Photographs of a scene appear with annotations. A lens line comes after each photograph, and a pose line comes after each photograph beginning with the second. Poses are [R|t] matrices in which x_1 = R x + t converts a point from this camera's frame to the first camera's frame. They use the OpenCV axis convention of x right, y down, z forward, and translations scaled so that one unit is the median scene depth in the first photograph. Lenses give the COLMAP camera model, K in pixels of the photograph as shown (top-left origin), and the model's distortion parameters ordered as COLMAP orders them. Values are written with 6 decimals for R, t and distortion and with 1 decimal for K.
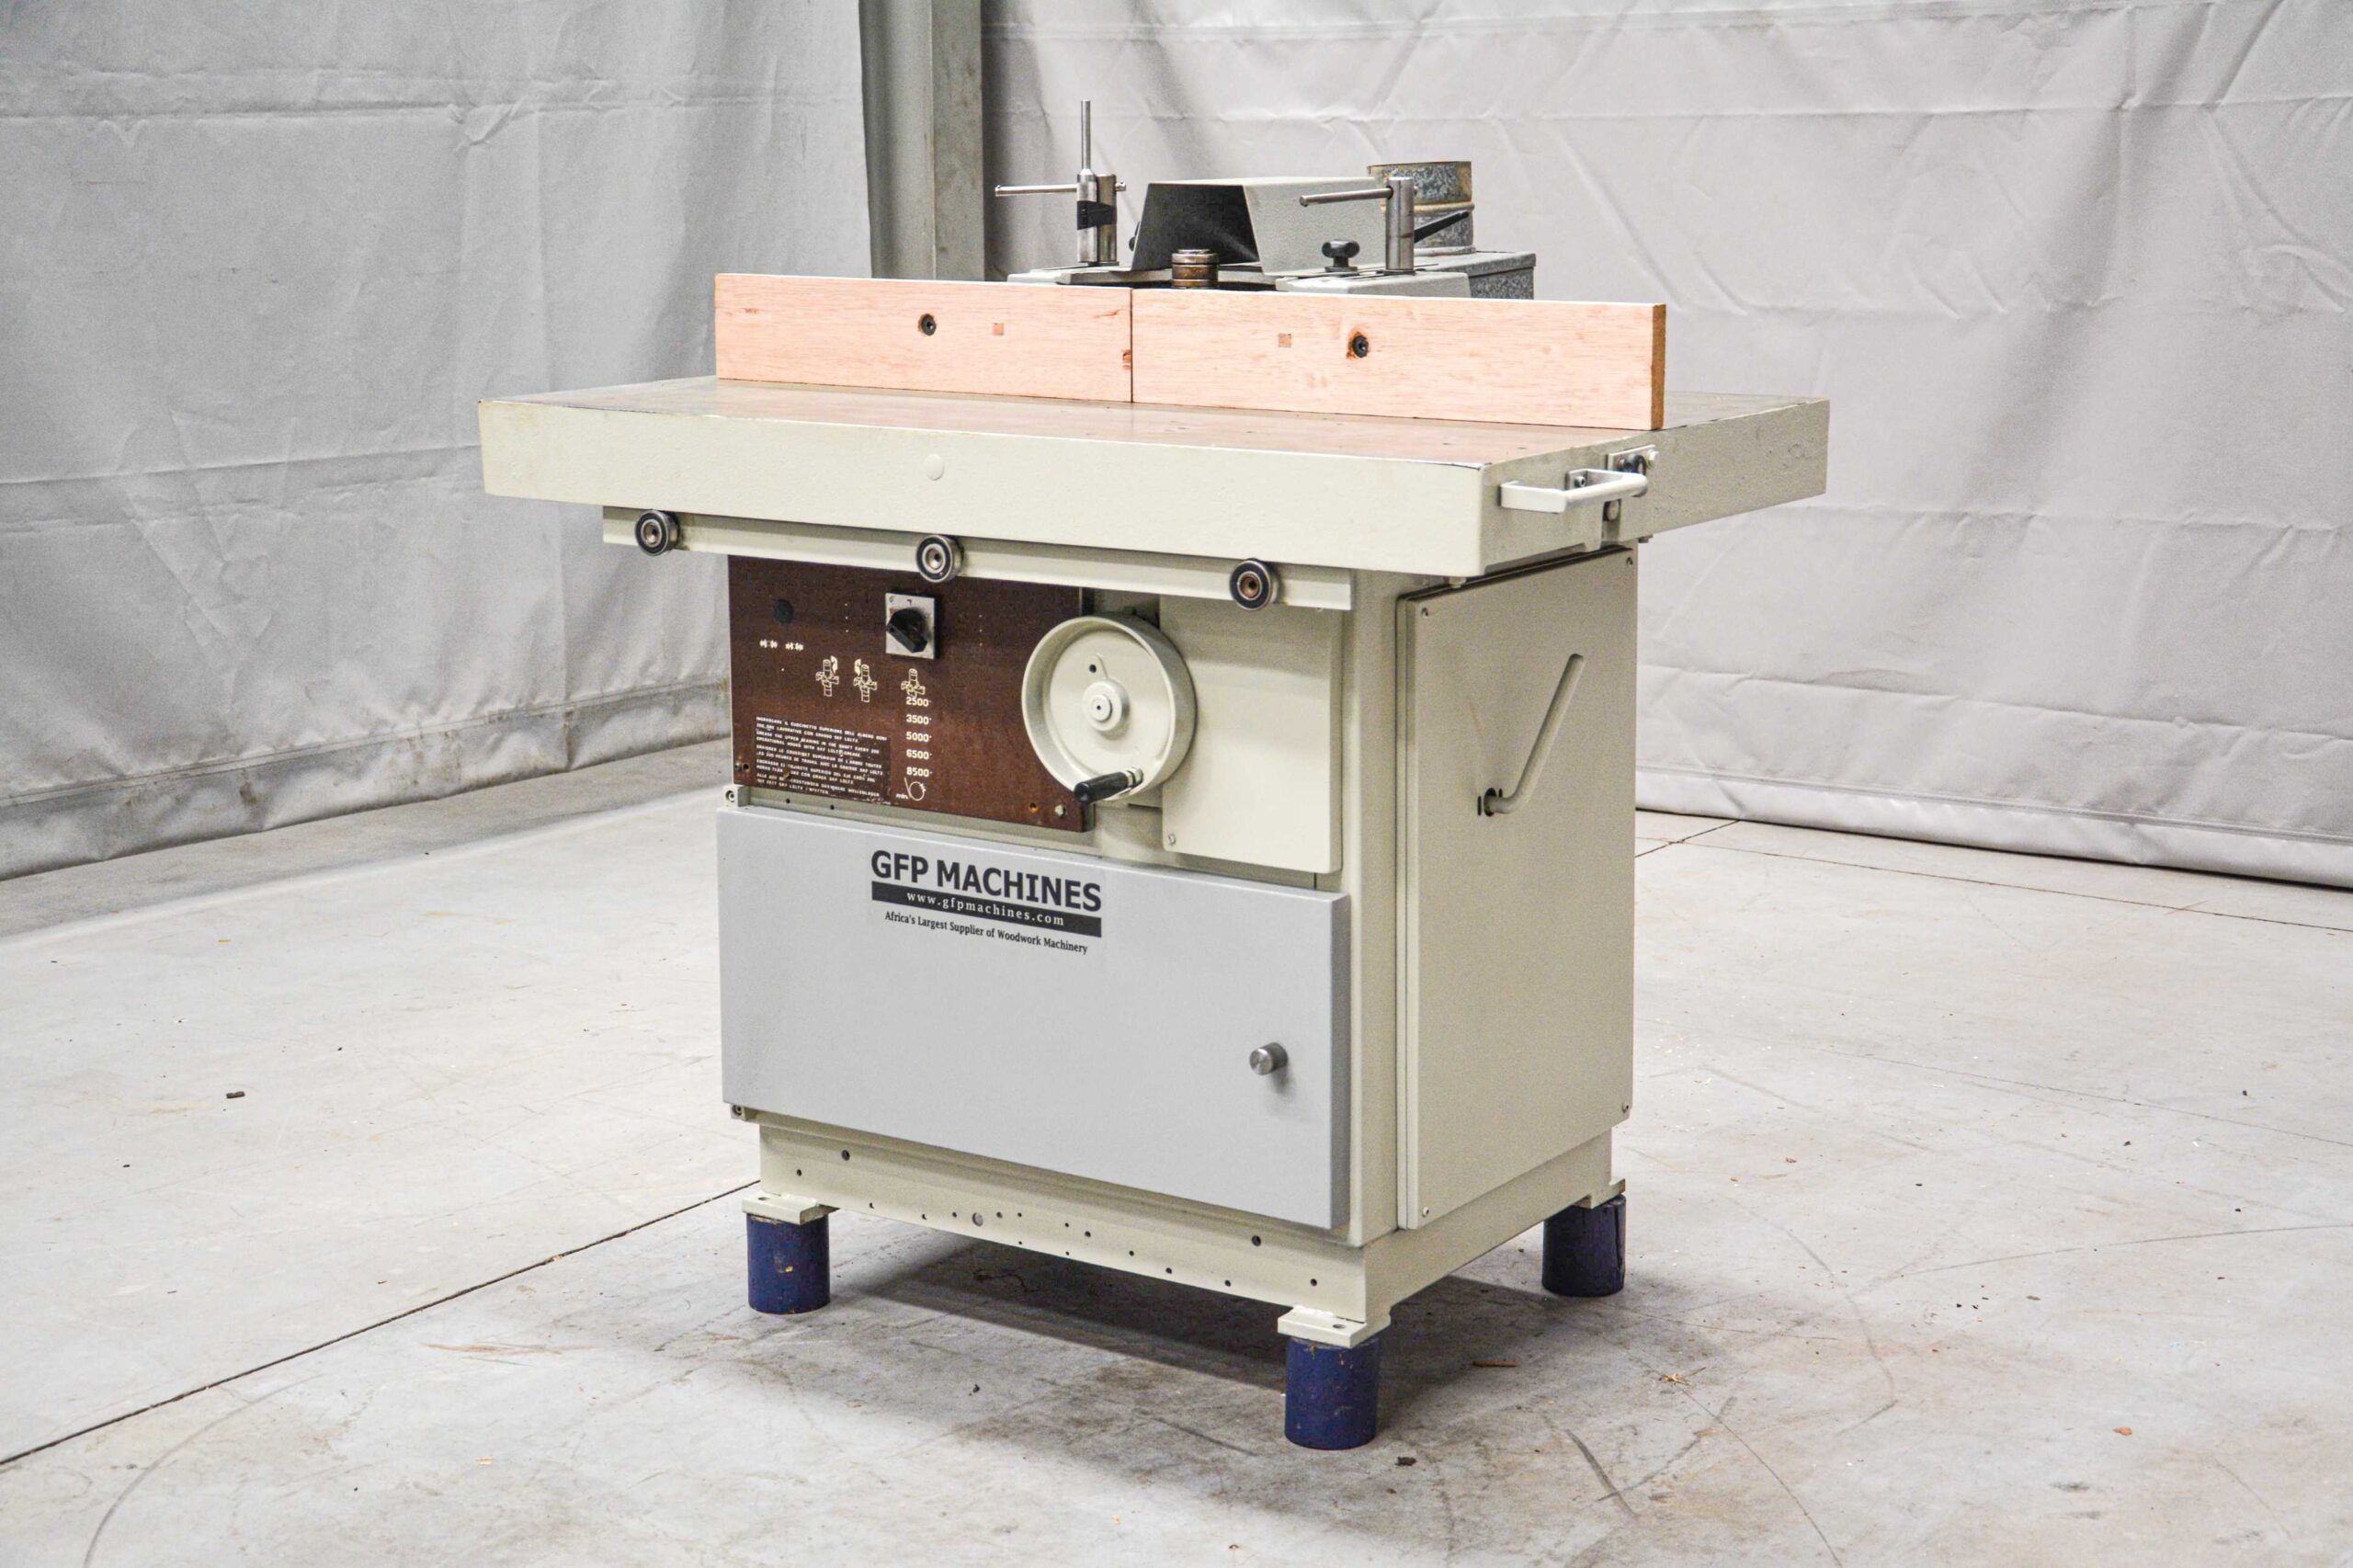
lens RADIAL K [[3439.7, 0, 1189.9], [0, 3439.7, 703.6], [0, 0, 1]] dist [0.177453, 0.068572]
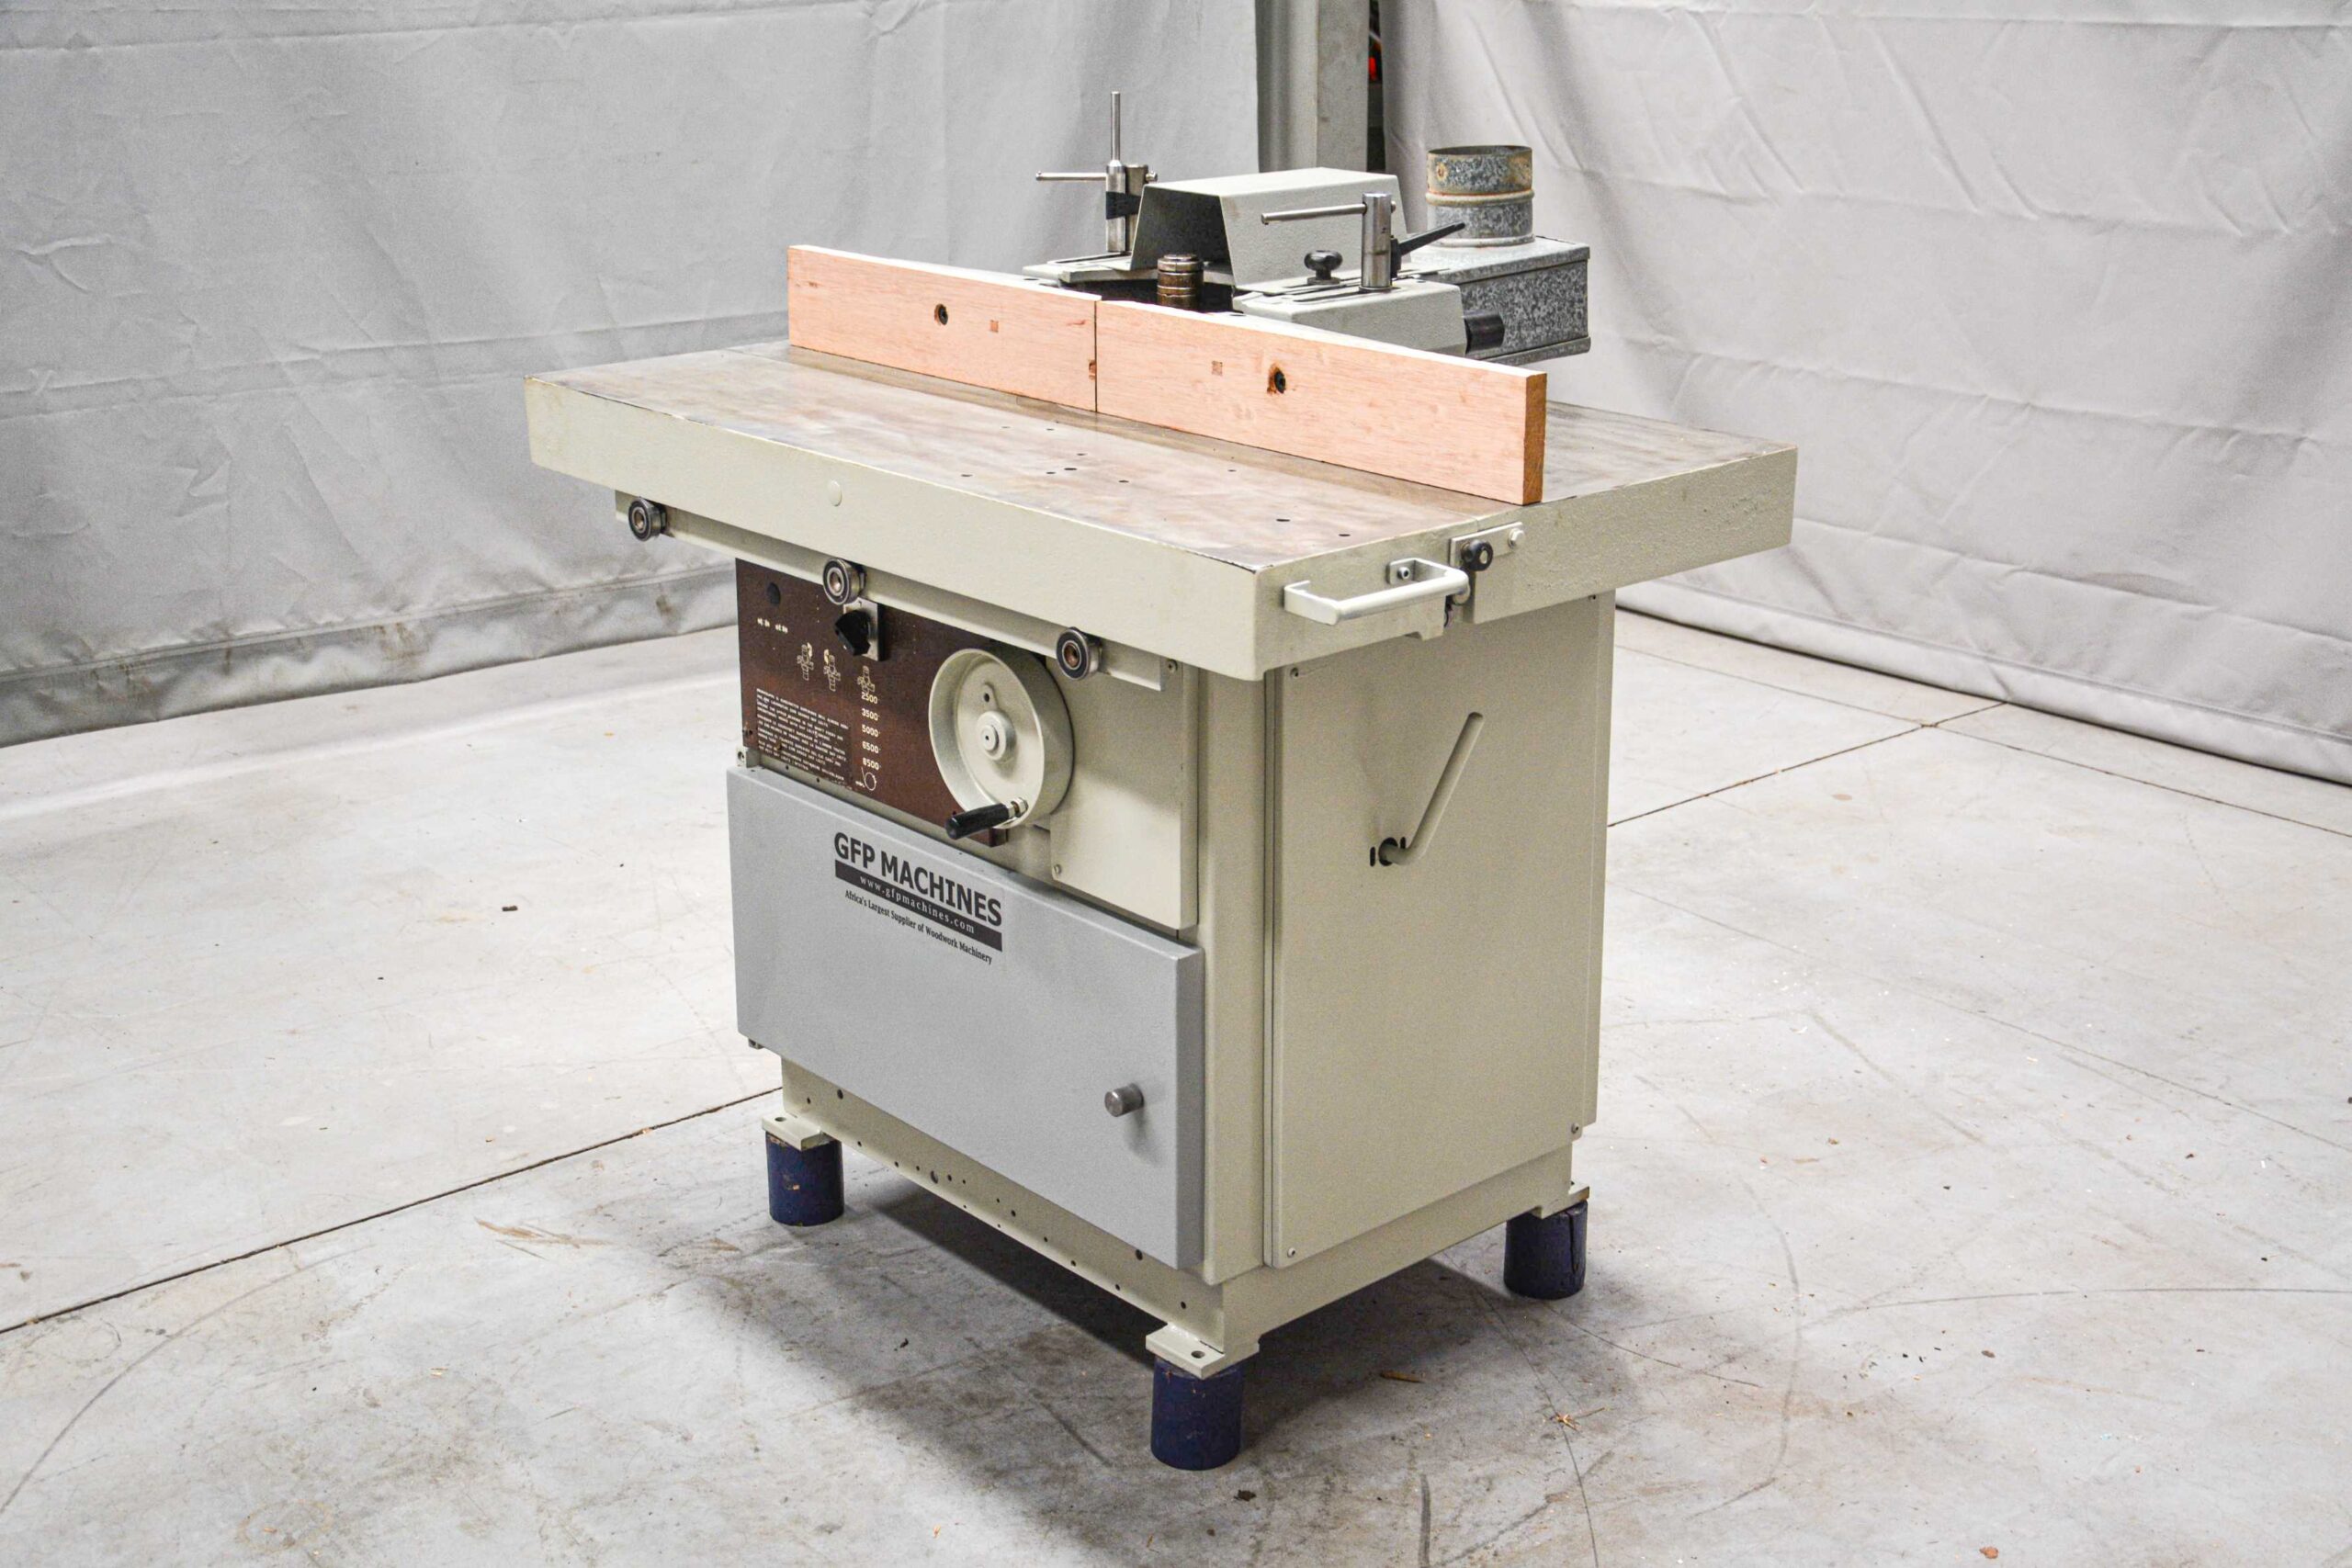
lens RADIAL K [[2806.2, 0, 1196.1], [0, 2806.2, 667.8], [0, 0, 1]] dist [0.072618, 0.031528]
pose [[0.969834, 0.070206, -0.233440, 0.200867], [-0.044864, 0.992677, 0.112157, -0.102685], [0.239604, -0.098300, 0.965881, 0.197599]]
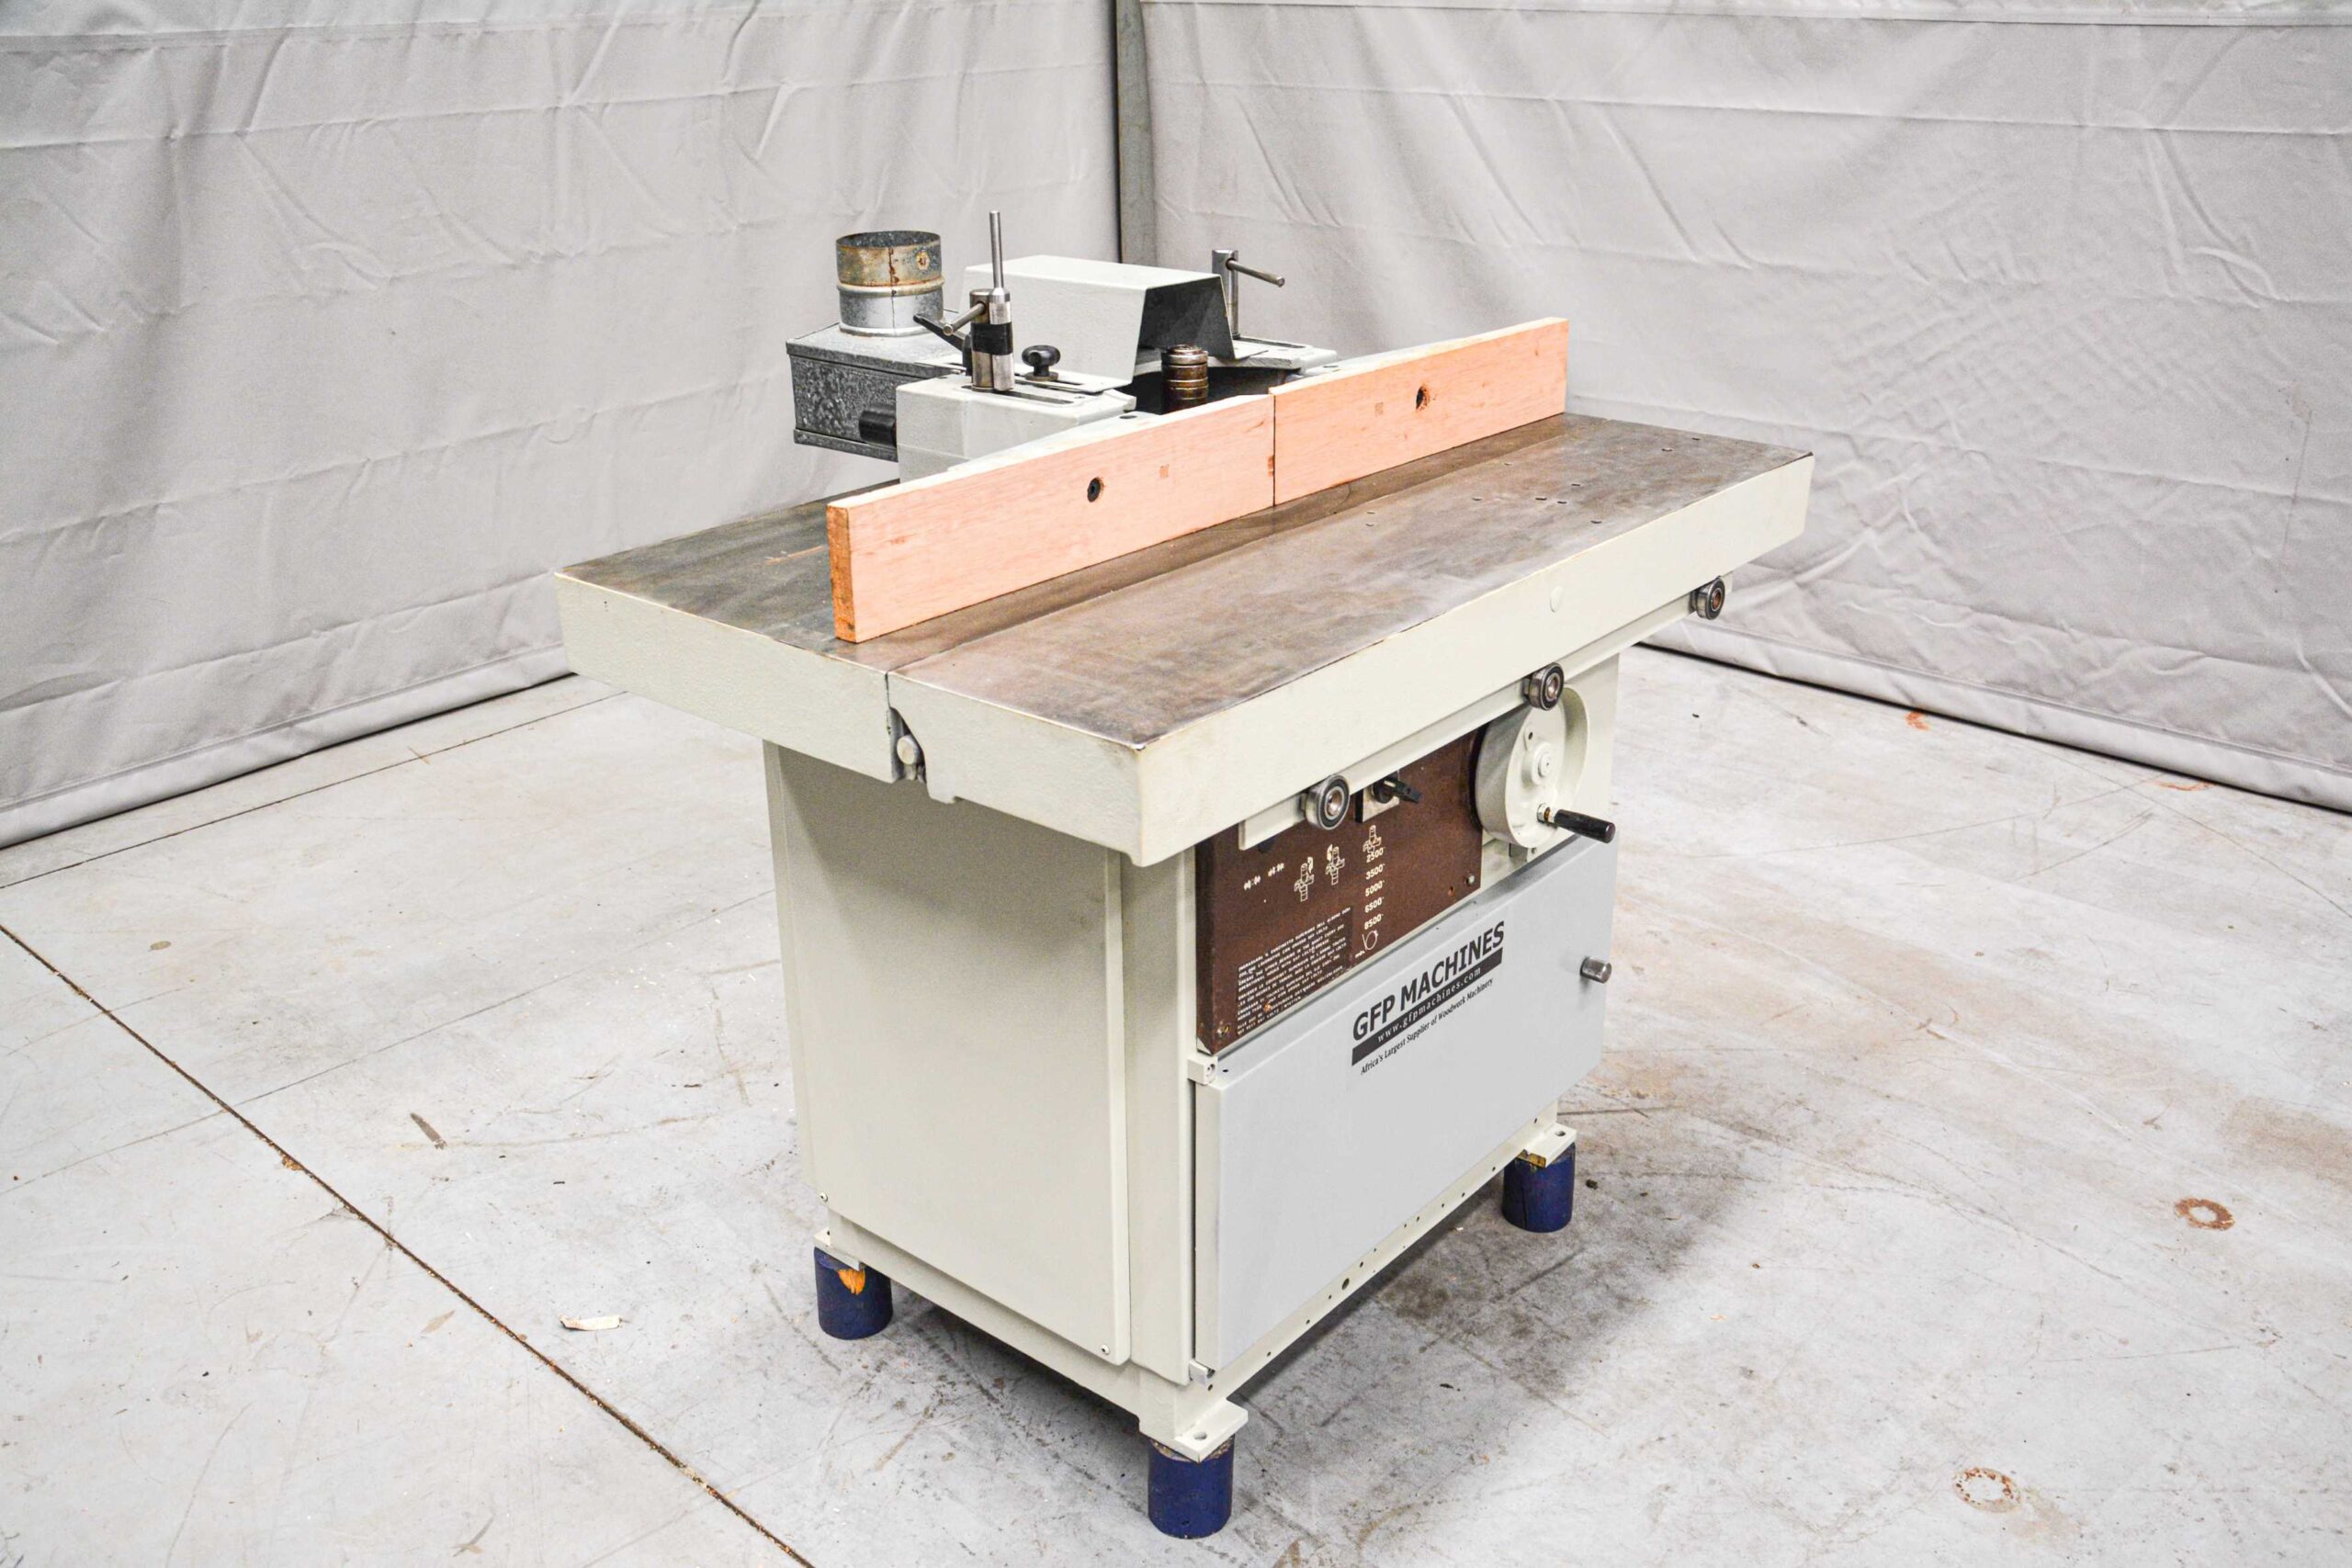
lens RADIAL K [[2022.2, 0, 1176.0], [0, 2022.2, 784.0], [0, 0, 1]] dist [-0.104497, 0.140844]
pose [[0.092712, -0.372607, 0.923346, -0.570049], [0.181107, 0.918182, 0.352338, -0.217412], [-0.979084, 0.134559, 0.152608, 0.912066]]
